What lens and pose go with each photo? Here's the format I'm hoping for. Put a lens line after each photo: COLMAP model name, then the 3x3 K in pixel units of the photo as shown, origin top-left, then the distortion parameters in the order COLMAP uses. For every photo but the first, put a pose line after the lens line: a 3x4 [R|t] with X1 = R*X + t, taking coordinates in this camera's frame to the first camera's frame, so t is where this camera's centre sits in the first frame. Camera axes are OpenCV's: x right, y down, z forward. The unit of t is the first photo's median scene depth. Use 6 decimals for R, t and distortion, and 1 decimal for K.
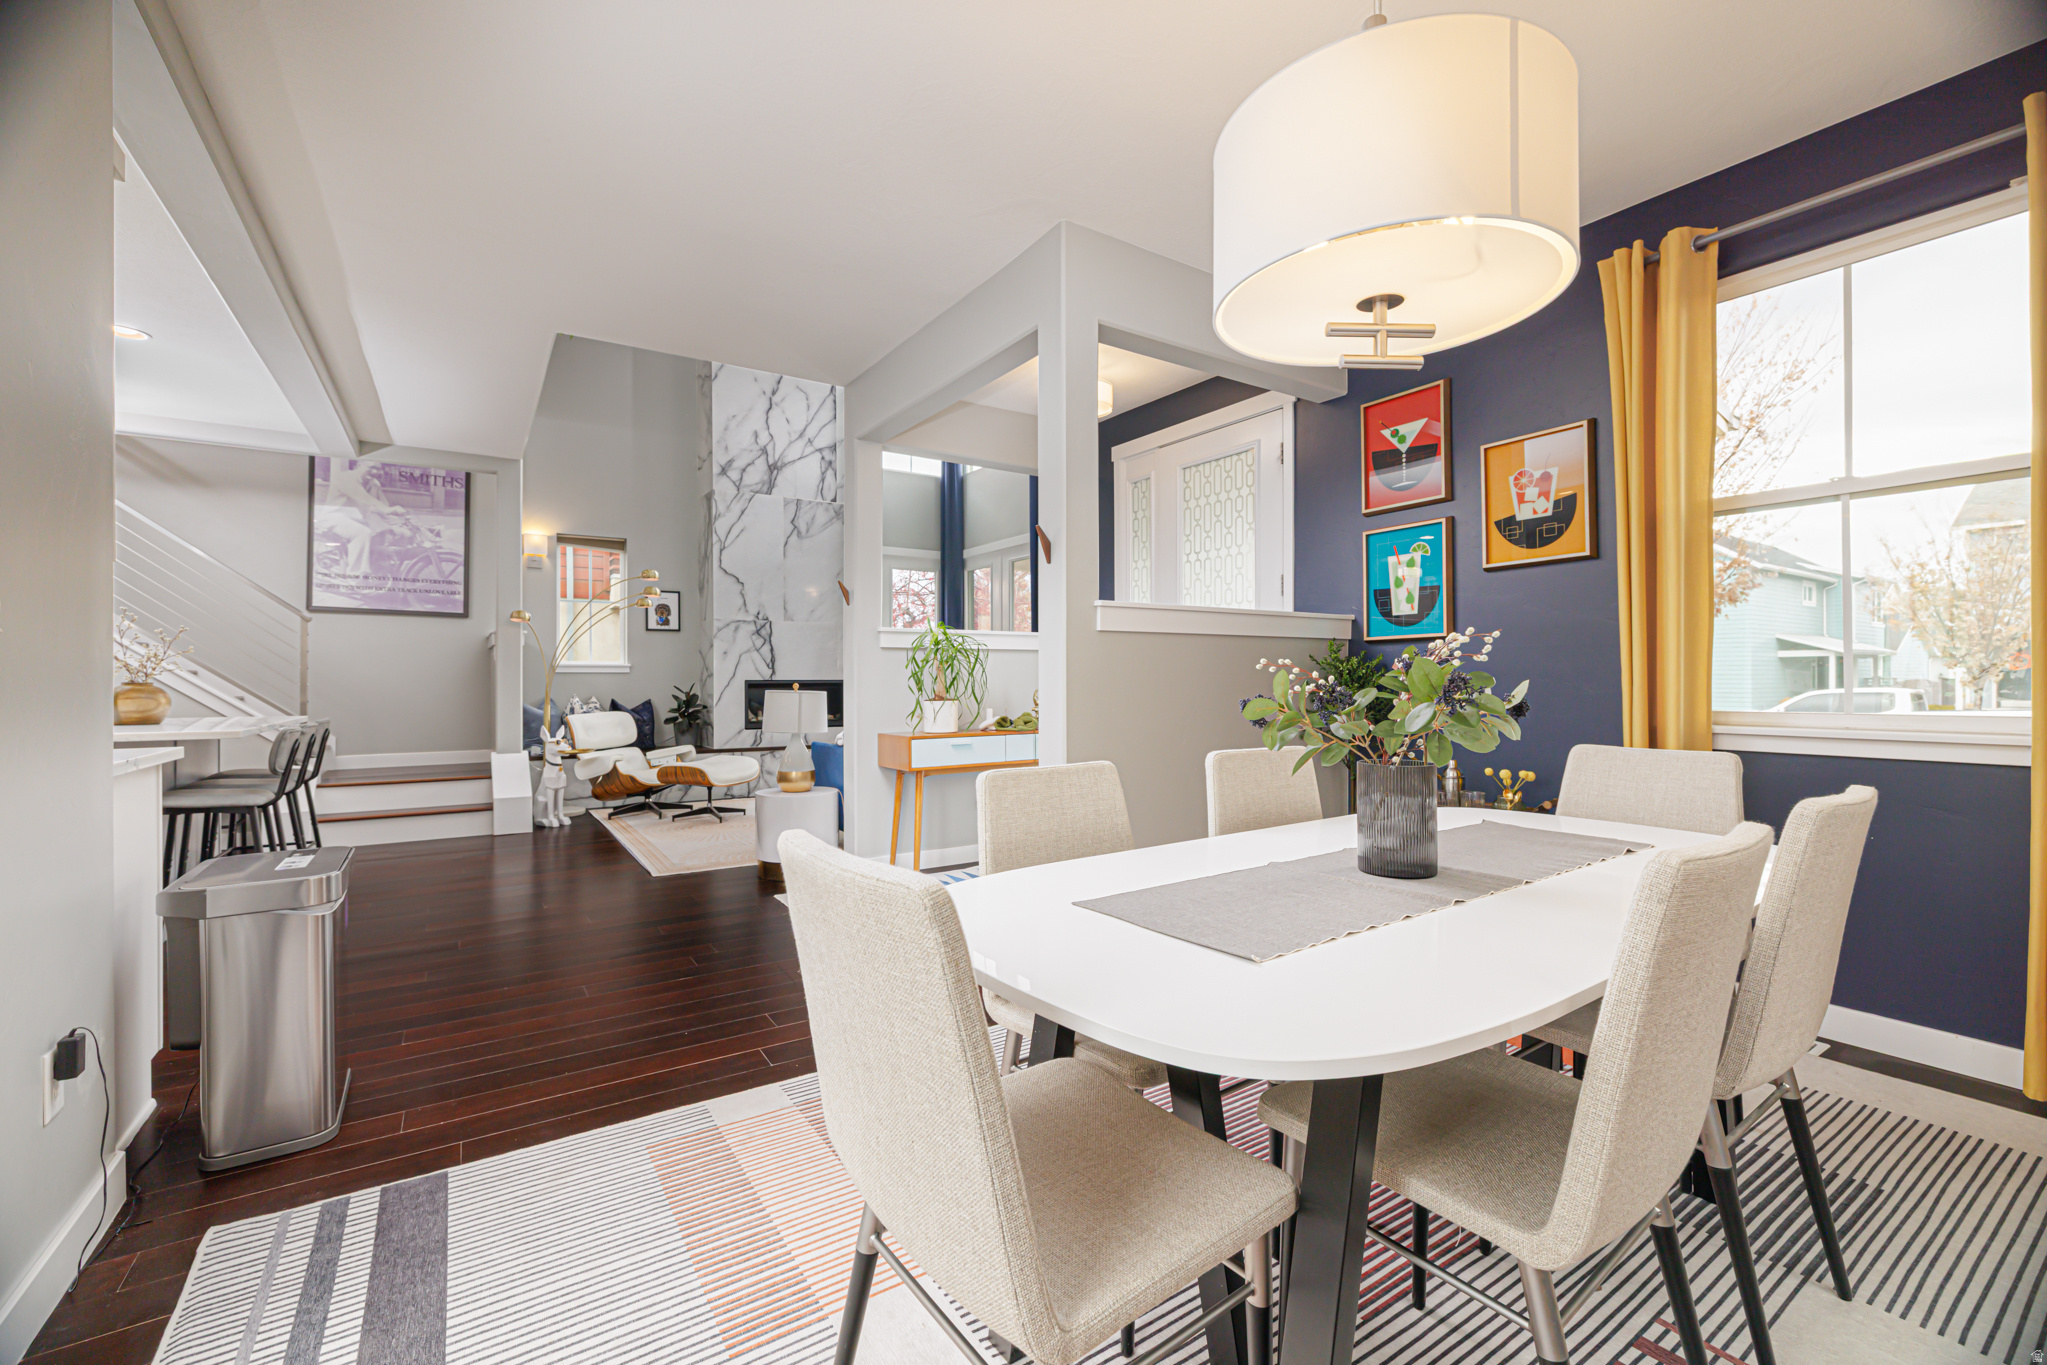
lens RADIAL K [[839.7, 0, 1011.1], [0, 839.7, 679.0], [0, 0, 1]] dist [0.001758, 0.000164]
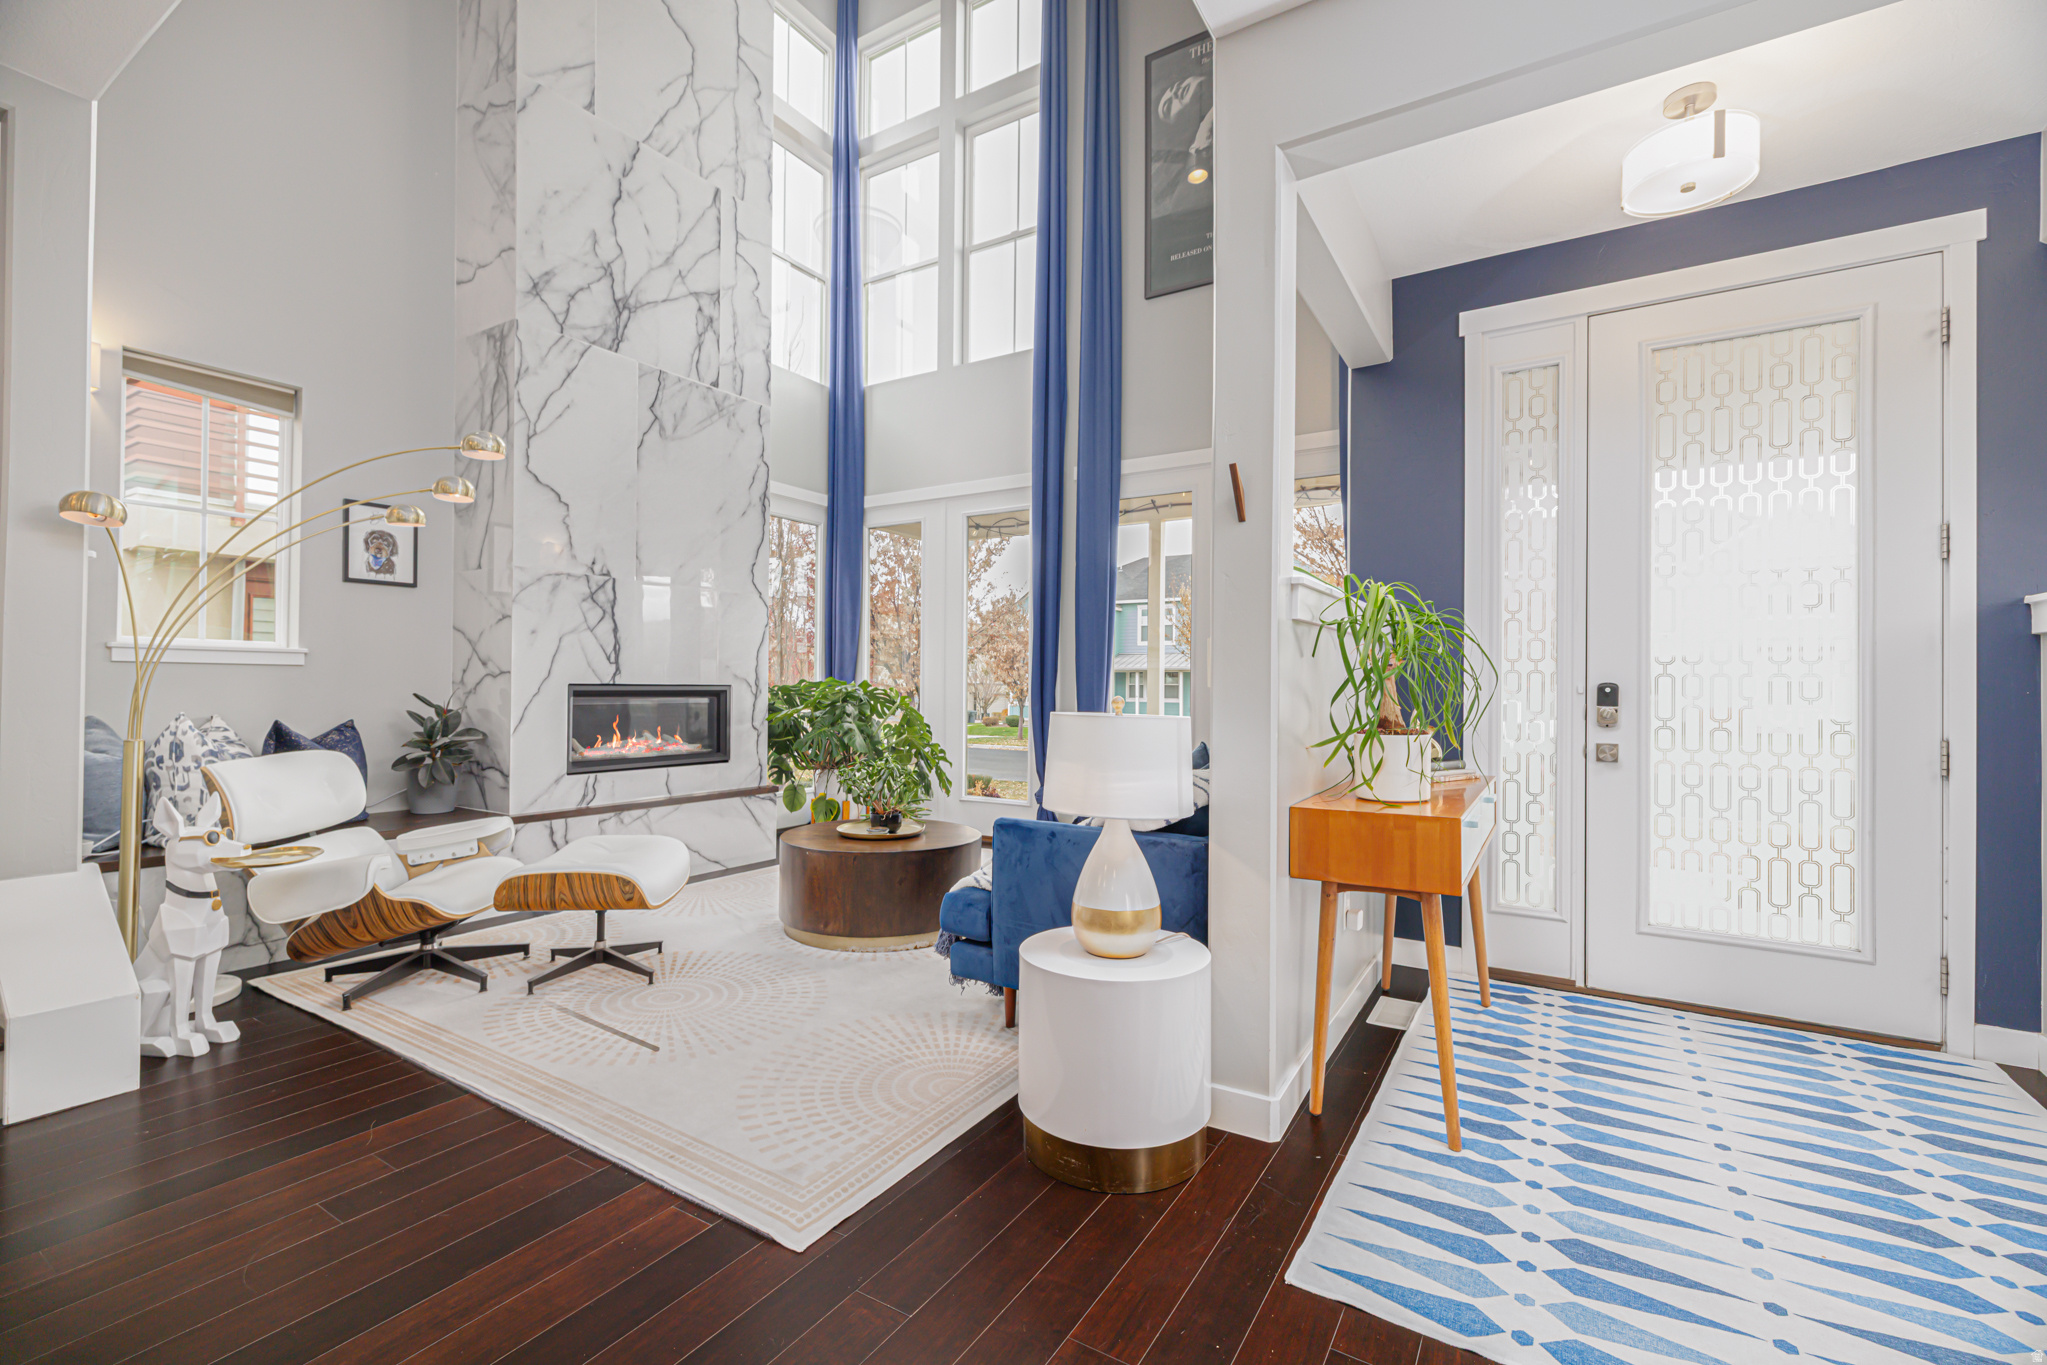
lens RADIAL K [[877.5, 0, 1019.6], [0, 877.5, 674.9], [0, 0, 1]] dist [0.003494, 0.000409]
pose [[0.907858, 0.014582, 0.419025, -0.288980], [-0.009702, 0.999858, -0.013774, 0.000757], [-0.419166, 0.008439, 0.907870, 0.363555]]
